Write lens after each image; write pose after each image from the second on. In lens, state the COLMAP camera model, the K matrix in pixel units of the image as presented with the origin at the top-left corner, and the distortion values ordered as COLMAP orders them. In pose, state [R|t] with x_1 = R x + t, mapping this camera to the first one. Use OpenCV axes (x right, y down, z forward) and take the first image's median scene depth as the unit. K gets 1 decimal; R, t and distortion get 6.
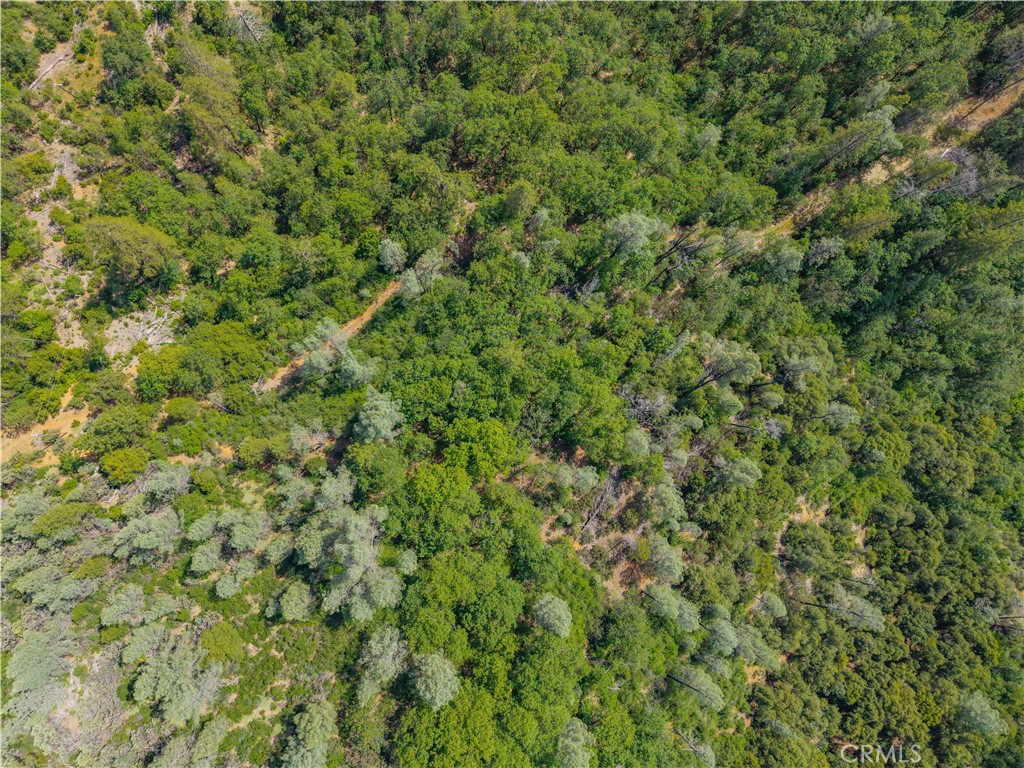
lens RADIAL K [[685.8, 0, 511.6], [0, 685.8, 382.9], [0, 0, 1]] dist [0.023258, -0.022178]
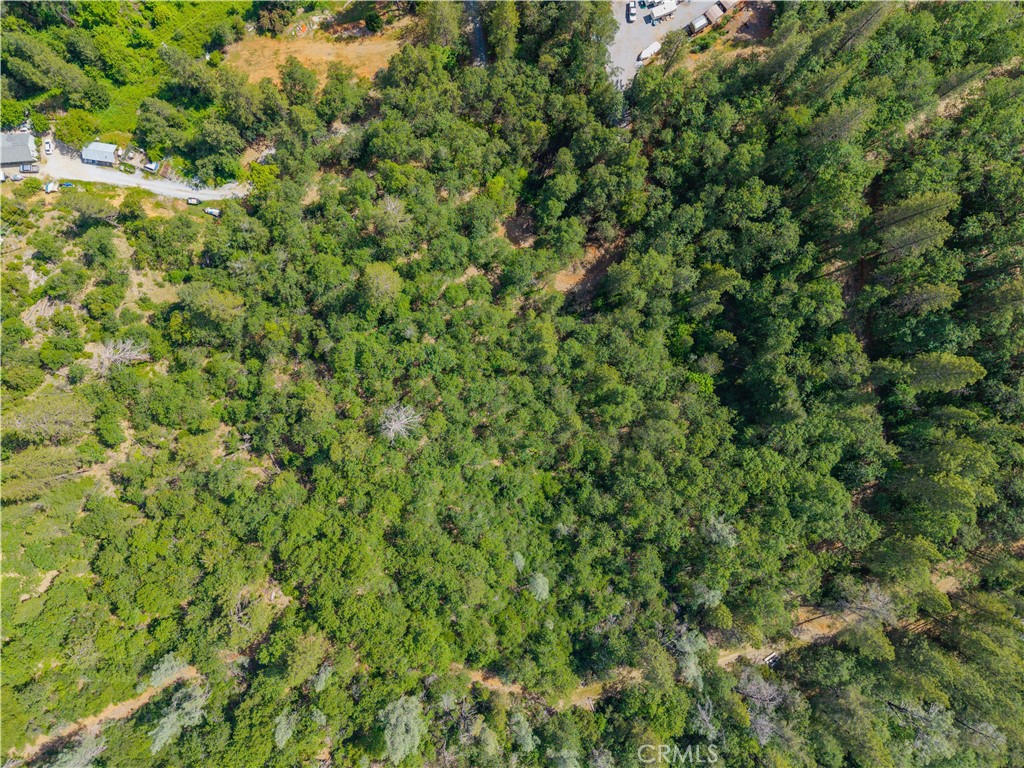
lens RADIAL K [[685.8, 0, 514.7], [0, 685.8, 381.8], [0, 0, 1]] dist [0.023258, -0.022178]
pose [[0.968624, 0.248531, -0.000828, 0.176038], [-0.248522, 0.968609, 0.005716, -0.624340], [0.002223, -0.005331, 0.999983, 0.014840]]
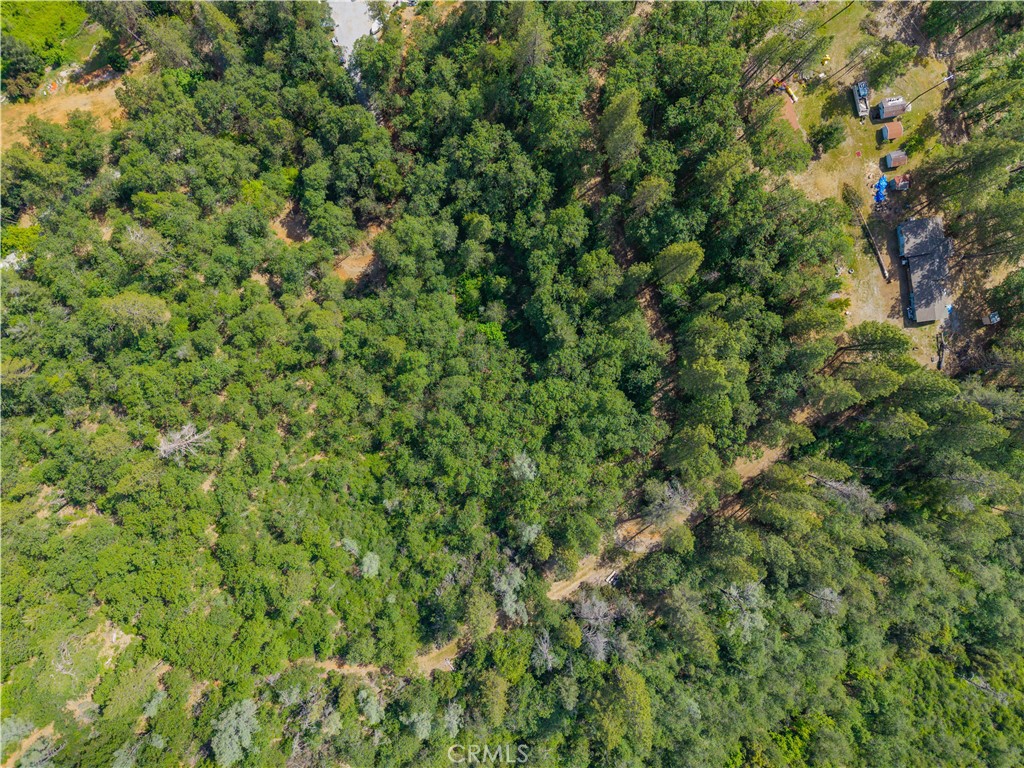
lens RADIAL K [[685.8, 0, 511.3], [0, 685.8, 382.5], [0, 0, 1]] dist [0.023258, -0.022178]
pose [[0.999984, 0.005128, -0.002224, 0.481066], [-0.005098, 0.999899, 0.013295, -0.622551], [0.002292, -0.013284, 0.999909, 0.004145]]
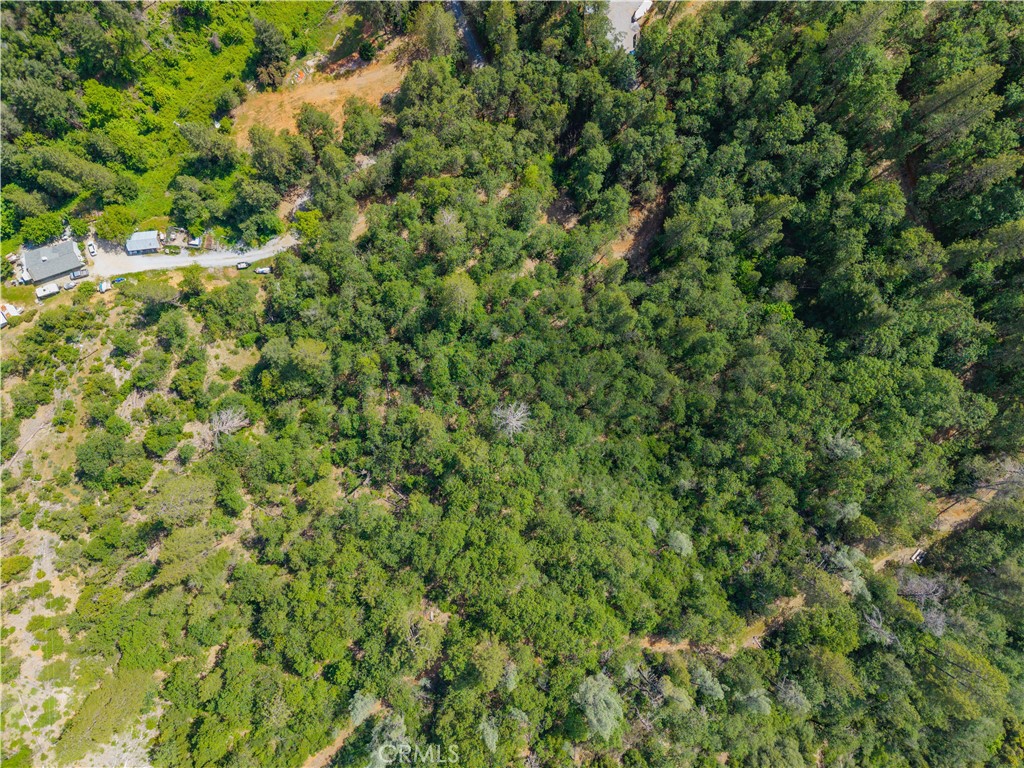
lens RADIAL K [[685.8, 0, 516.5], [0, 685.8, 378.8], [0, 0, 1]] dist [0.023258, -0.022178]
pose [[0.999993, 0.000772, -0.003641, 0.048552], [-0.000750, 0.999982, 0.005955, -0.590039], [0.003645, -0.005952, 0.999976, -0.005388]]
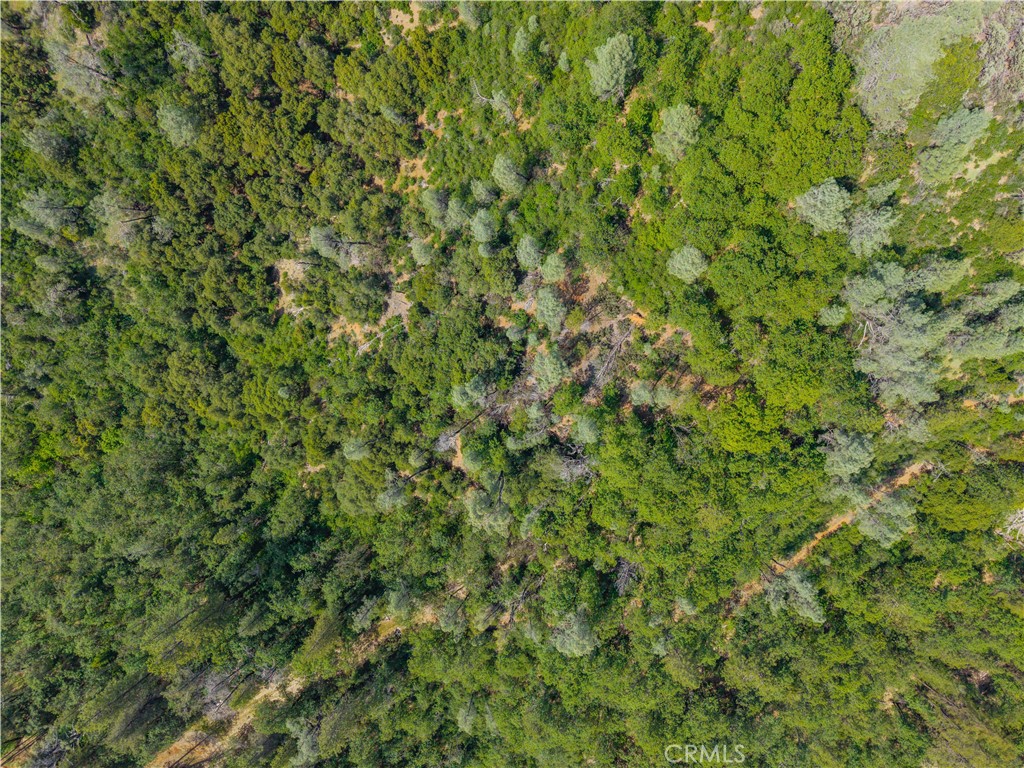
lens RADIAL K [[685.8, 0, 513.6], [0, 685.8, 383.0], [0, 0, 1]] dist [0.023258, -0.022178]
pose [[-0.998800, 0.007262, -0.048439, 0.259419], [-0.006706, -0.999910, -0.011637, 0.128989], [-0.048519, -0.011298, 0.998758, 0.019989]]
